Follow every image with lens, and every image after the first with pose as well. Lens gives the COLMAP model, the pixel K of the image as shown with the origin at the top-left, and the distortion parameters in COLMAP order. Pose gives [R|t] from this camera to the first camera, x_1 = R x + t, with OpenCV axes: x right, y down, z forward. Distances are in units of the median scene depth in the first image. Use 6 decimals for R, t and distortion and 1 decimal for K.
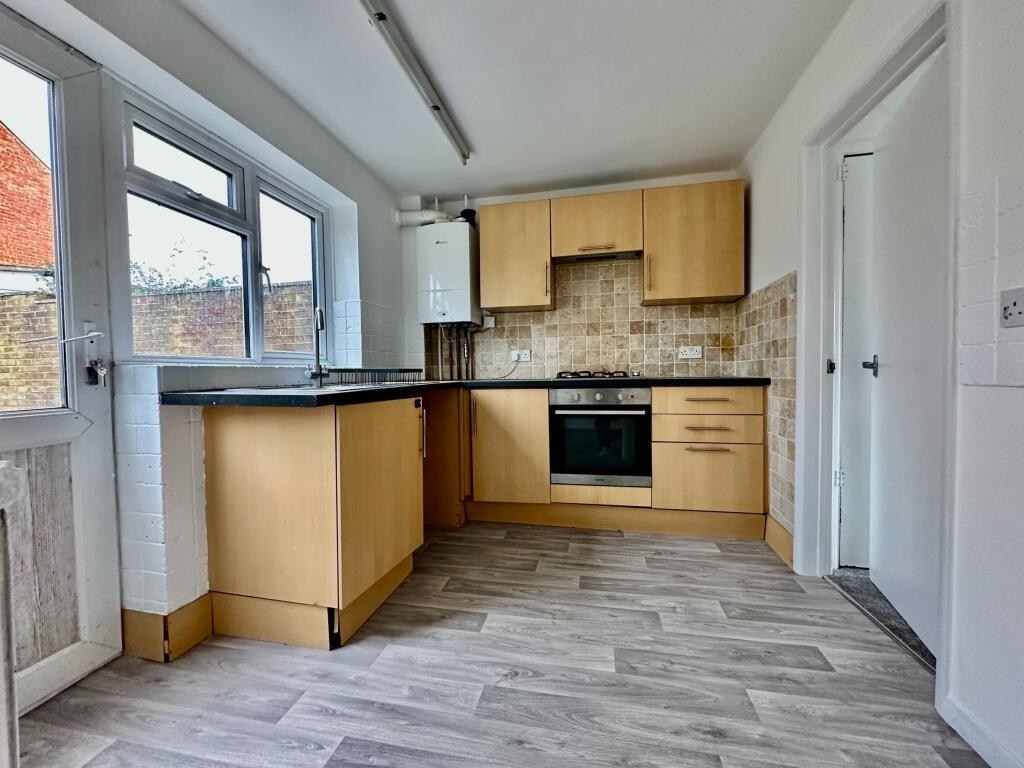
lens RADIAL K [[408.7, 0, 510.5], [0, 408.7, 384.6], [0, 0, 1]] dist [0.000172, 0.000008]
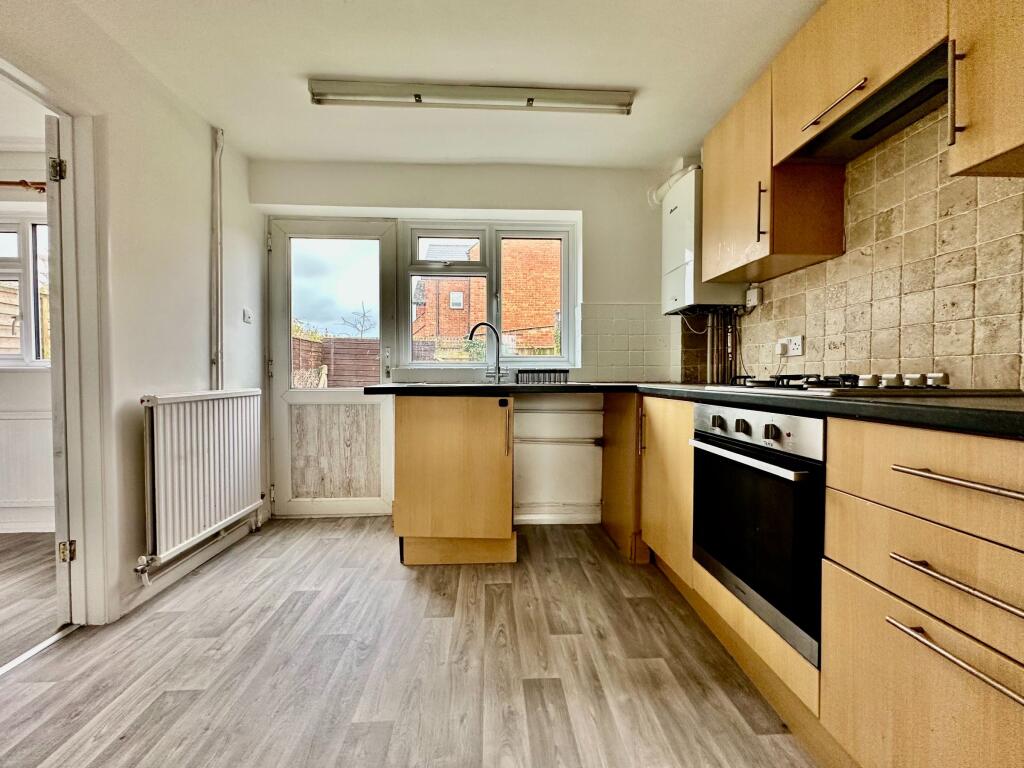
lens RADIAL K [[408.7, 0, 511.8], [0, 408.7, 383.2], [0, 0, 1]] dist [0.000172, 0.000008]
pose [[0.257381, 0.035483, -0.965658, 0.642985], [-0.033306, 0.999058, 0.027833, -0.027952], [0.965736, 0.024999, 0.258320, 0.605045]]
